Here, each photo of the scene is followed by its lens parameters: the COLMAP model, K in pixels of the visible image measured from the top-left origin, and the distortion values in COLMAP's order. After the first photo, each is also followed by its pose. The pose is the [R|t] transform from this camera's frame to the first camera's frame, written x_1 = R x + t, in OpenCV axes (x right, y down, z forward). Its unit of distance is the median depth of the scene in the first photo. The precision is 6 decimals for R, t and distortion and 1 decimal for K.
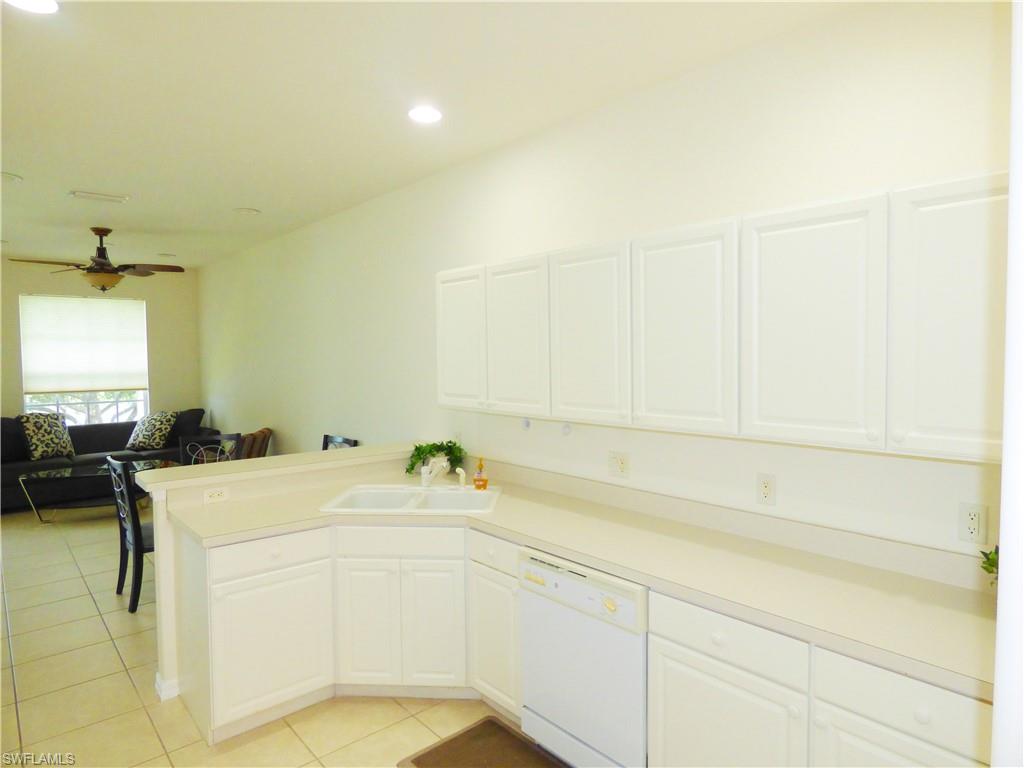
lens RADIAL K [[617.7, 0, 516.3], [0, 617.7, 383.3], [0, 0, 1]] dist [0.004650, 0.002124]
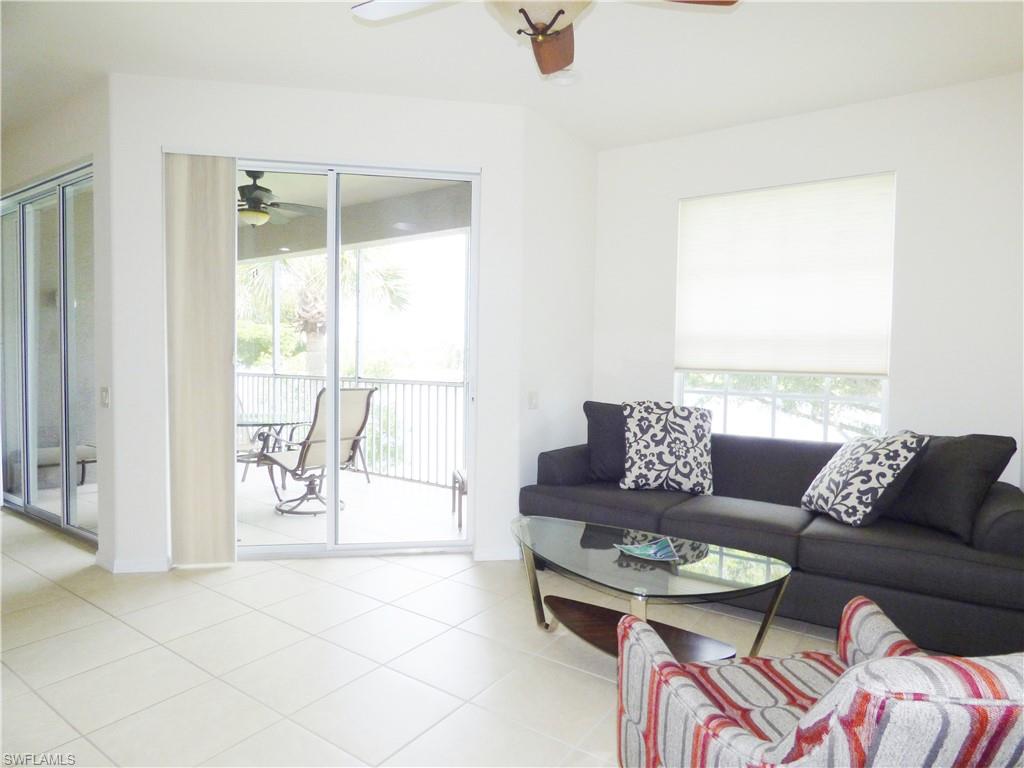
lens RADIAL K [[617.7, 0, 518.4], [0, 617.7, 384.4], [0, 0, 1]] dist [0.004650, 0.002124]
pose [[0.239955, 0.050537, -0.969468, -0.275762], [-0.067047, 0.997122, 0.035383, 0.020842], [0.968466, 0.056509, 0.242653, 0.743736]]
